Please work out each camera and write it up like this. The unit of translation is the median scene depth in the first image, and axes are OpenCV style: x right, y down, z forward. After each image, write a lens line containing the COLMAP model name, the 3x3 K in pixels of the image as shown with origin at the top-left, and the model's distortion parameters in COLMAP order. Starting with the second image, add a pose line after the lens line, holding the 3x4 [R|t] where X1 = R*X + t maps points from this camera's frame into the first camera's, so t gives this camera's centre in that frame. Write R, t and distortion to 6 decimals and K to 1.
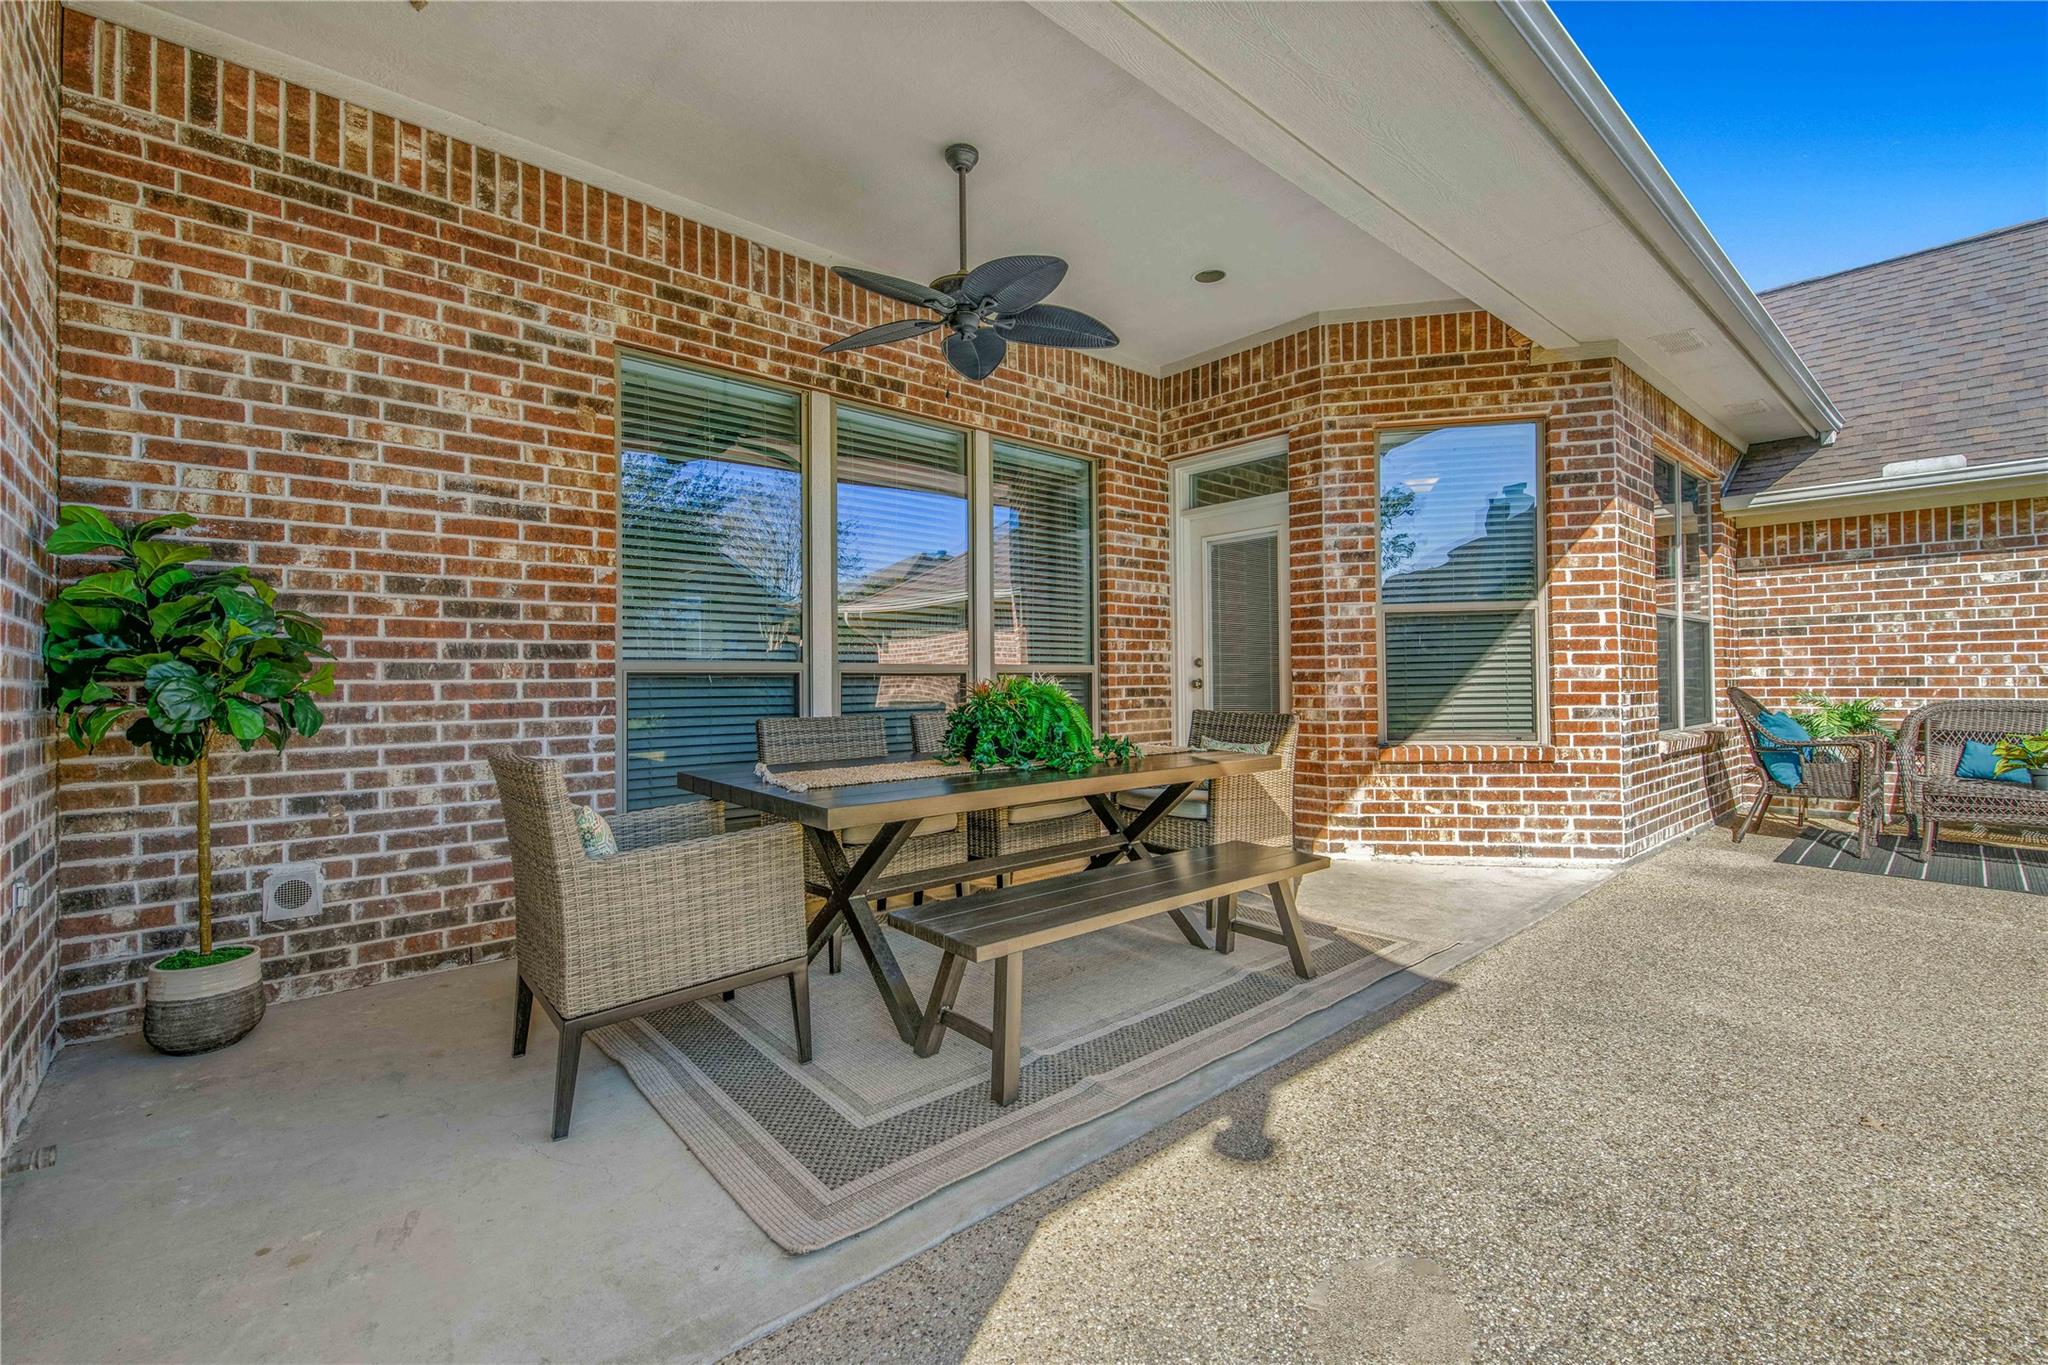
lens RADIAL K [[903.0, 0, 1041.2], [0, 903.0, 624.0], [0, 0, 1]] dist [0.012579, -0.006114]
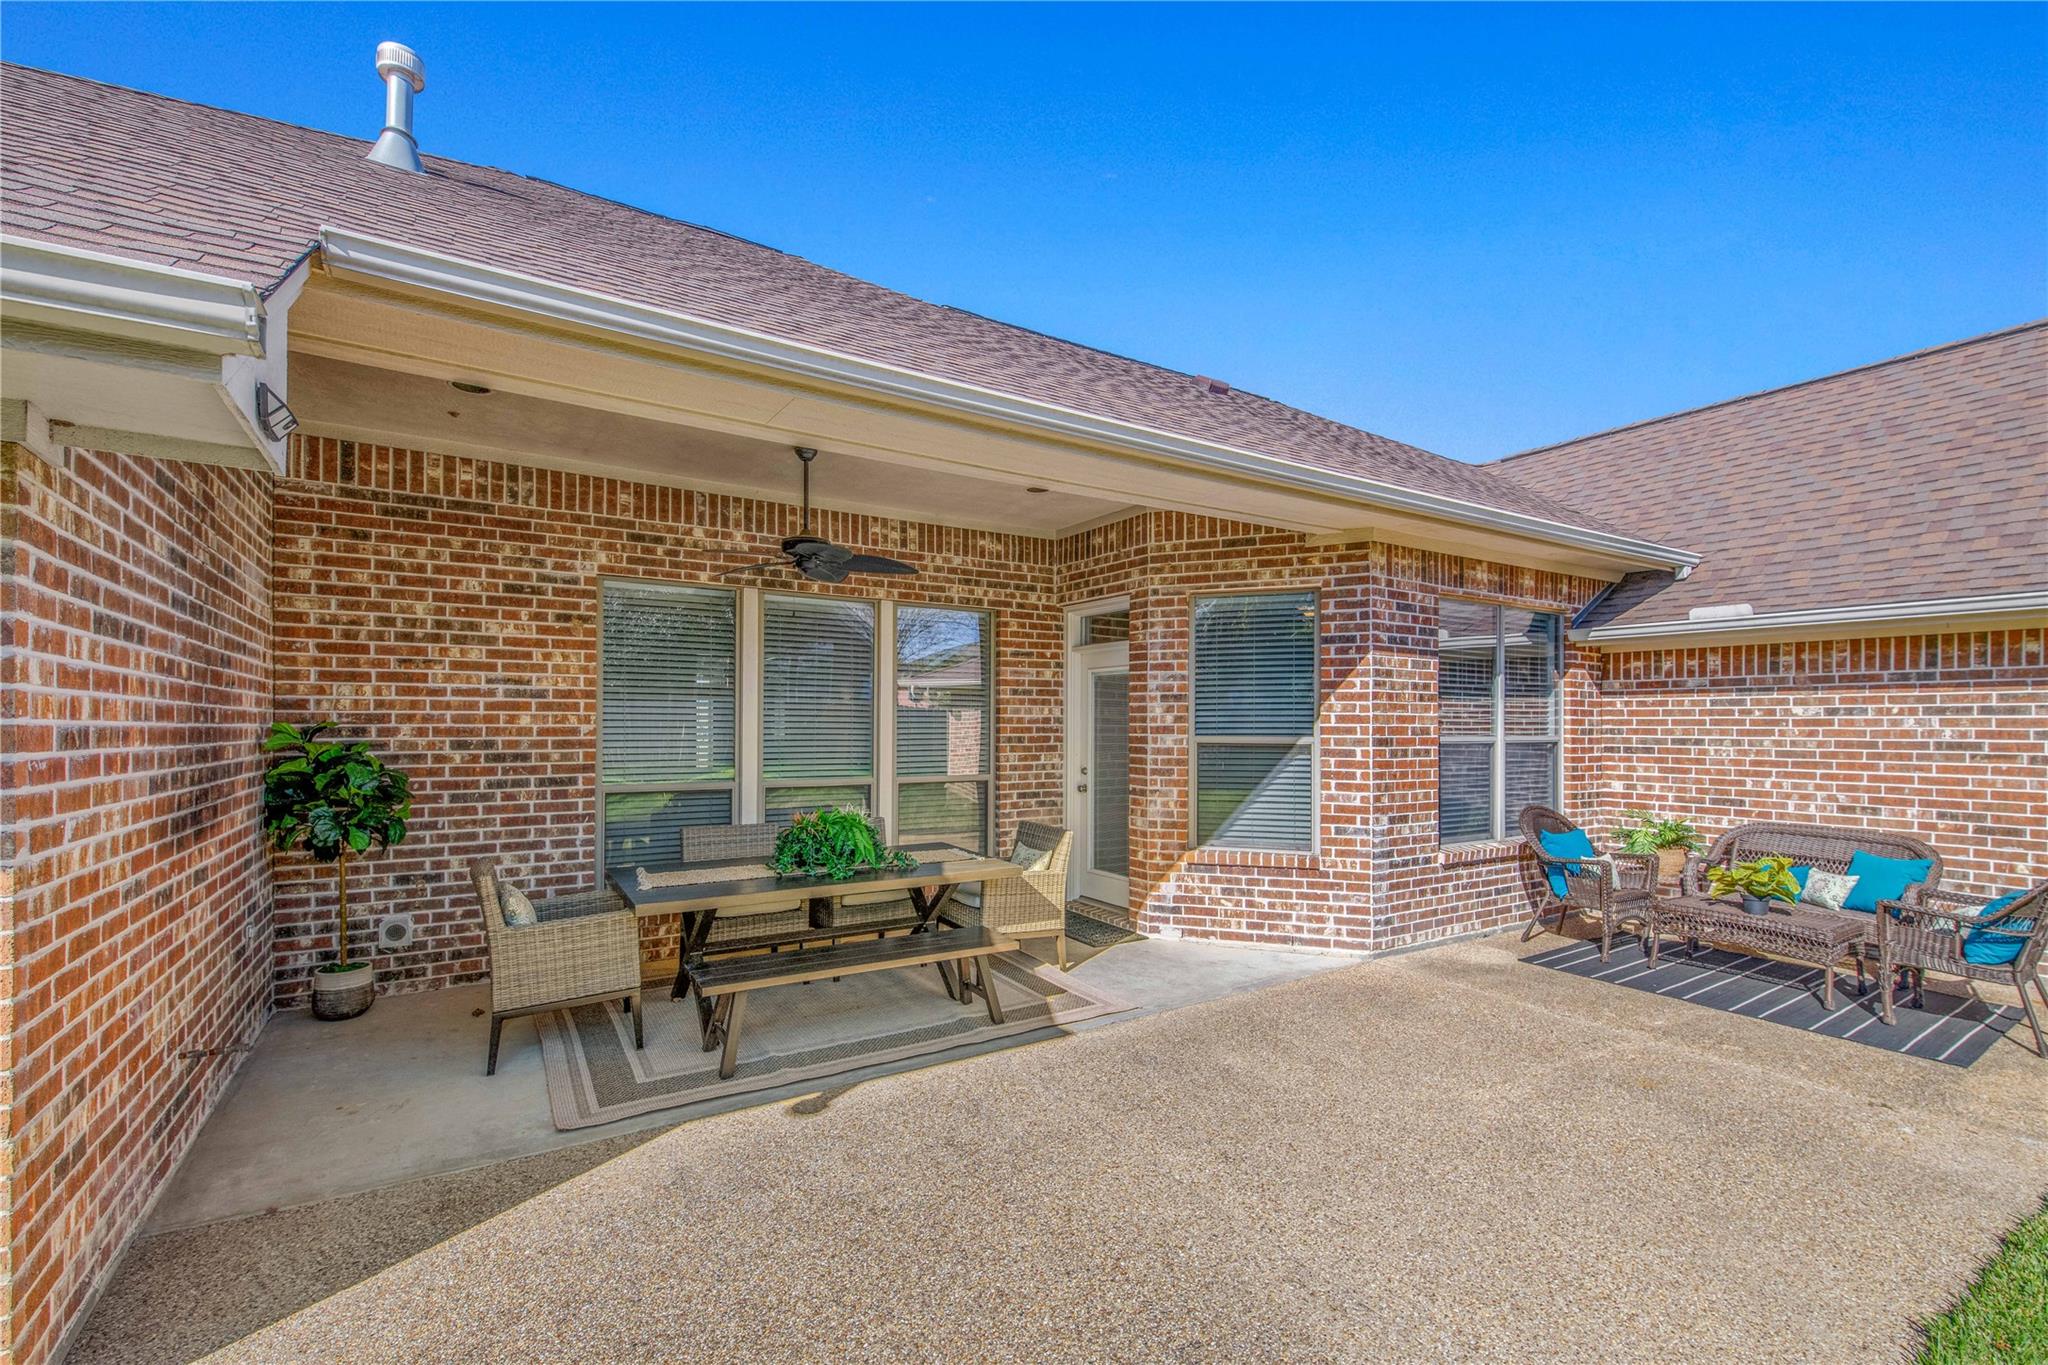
lens RADIAL K [[903.0, 0, 1028.1], [0, 903.0, 673.8], [0, 0, 1]] dist [0.012579, -0.006114]
pose [[0.984750, 0.003701, -0.173937, 0.470431], [-0.002365, 0.999966, 0.007890, -0.149925], [0.173960, -0.007359, 0.984725, -0.342613]]
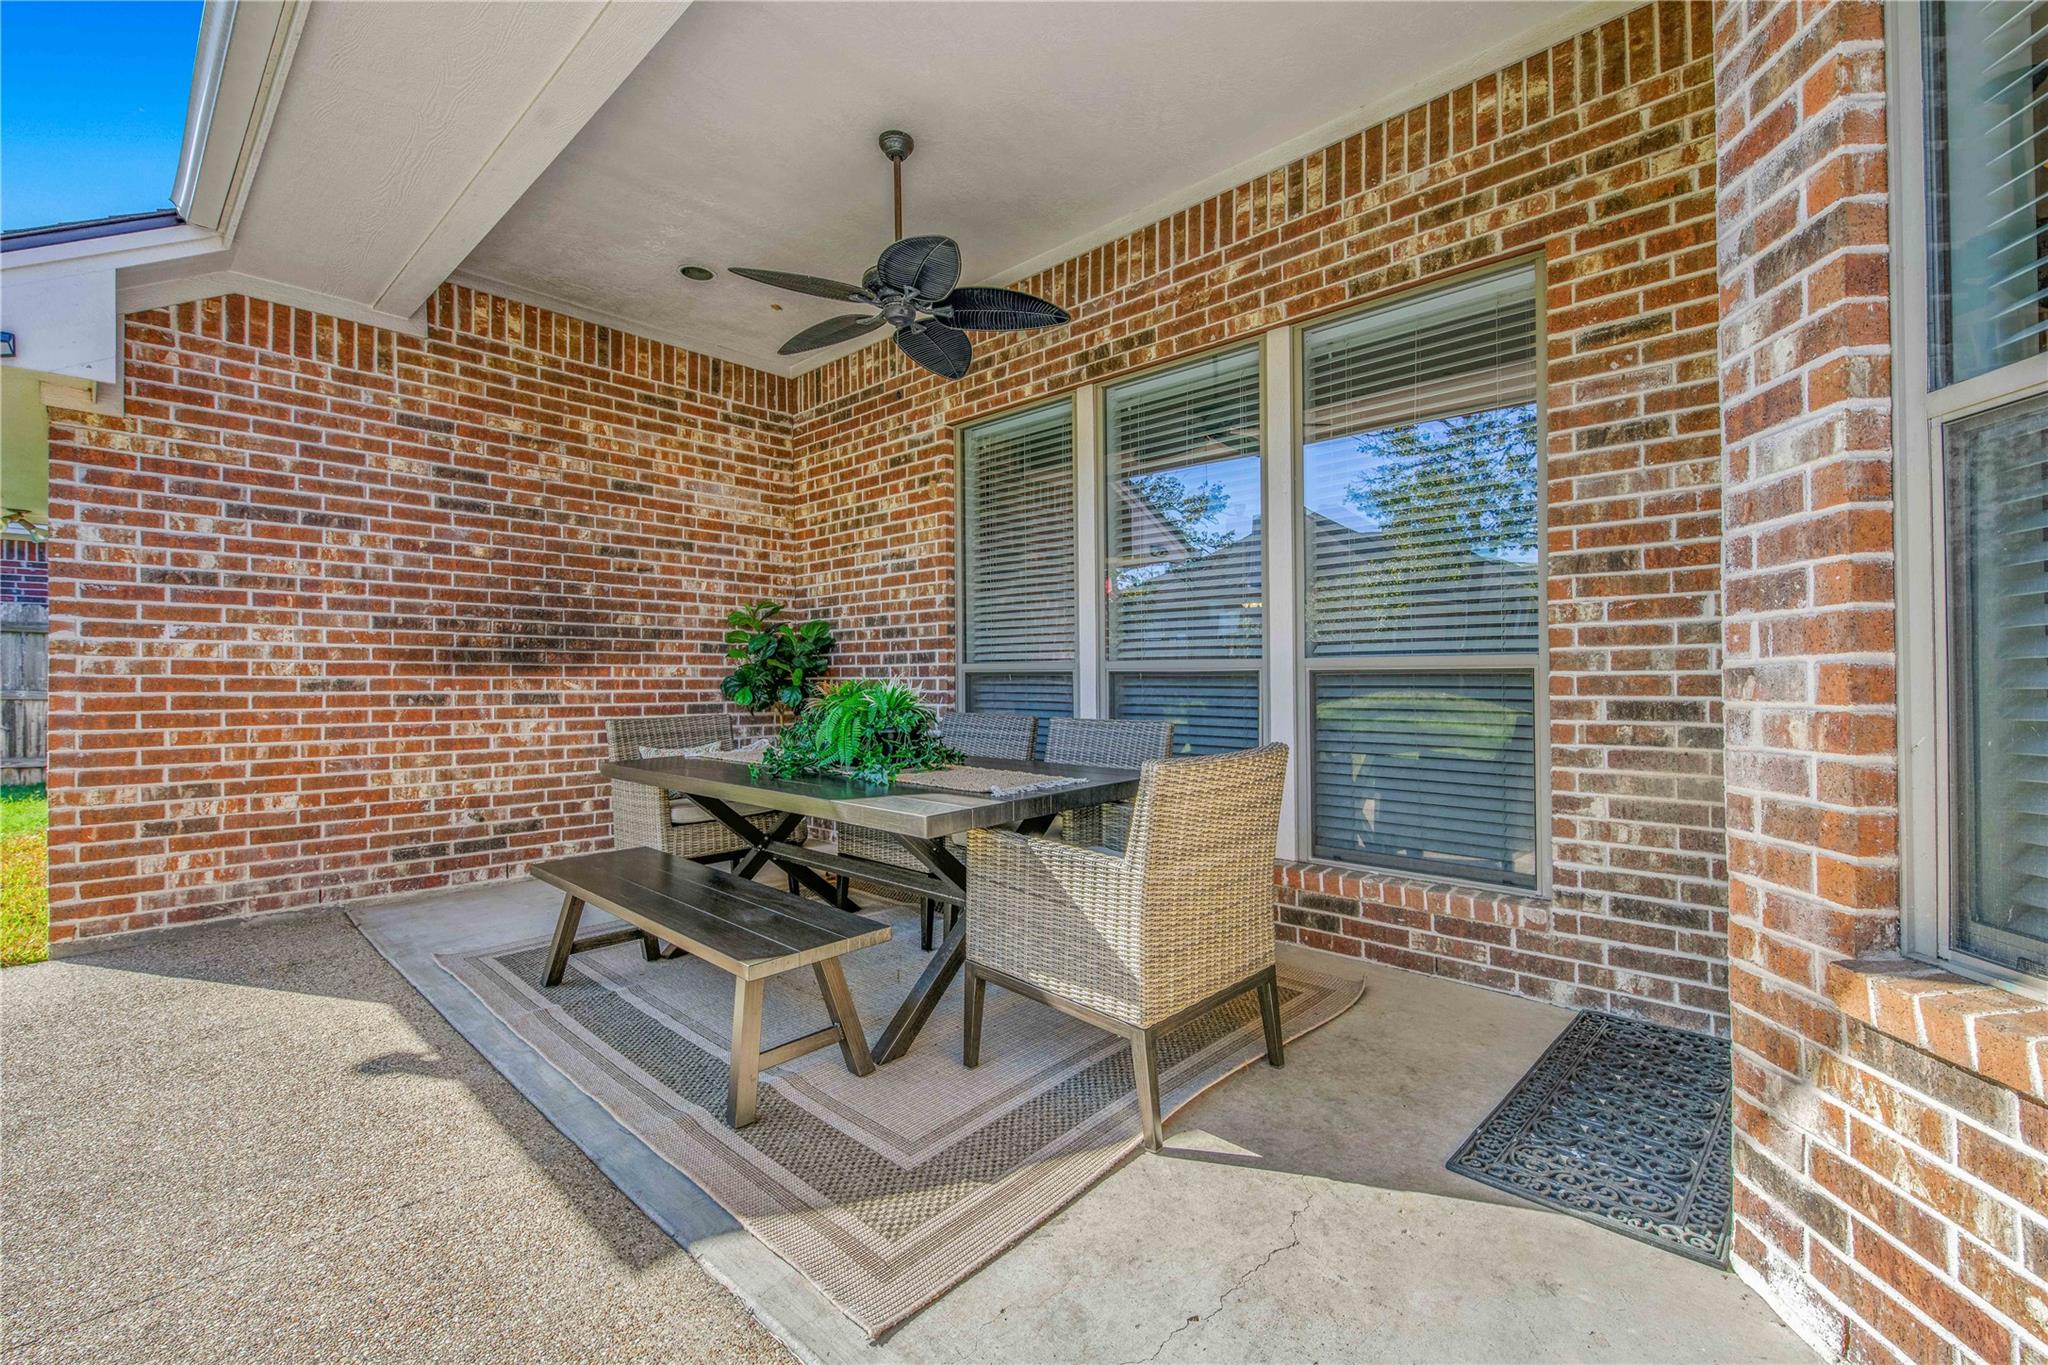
lens RADIAL K [[859.2, 0, 1028.7], [0, 859.2, 670.7], [0, 0, 1]] dist [0.010412, -0.002828]
pose [[0.070550, 0.001014, -0.997508, 0.758809], [0.062149, 0.998052, 0.005410, 0.048134], [0.995570, -0.062376, 0.070349, 0.947068]]
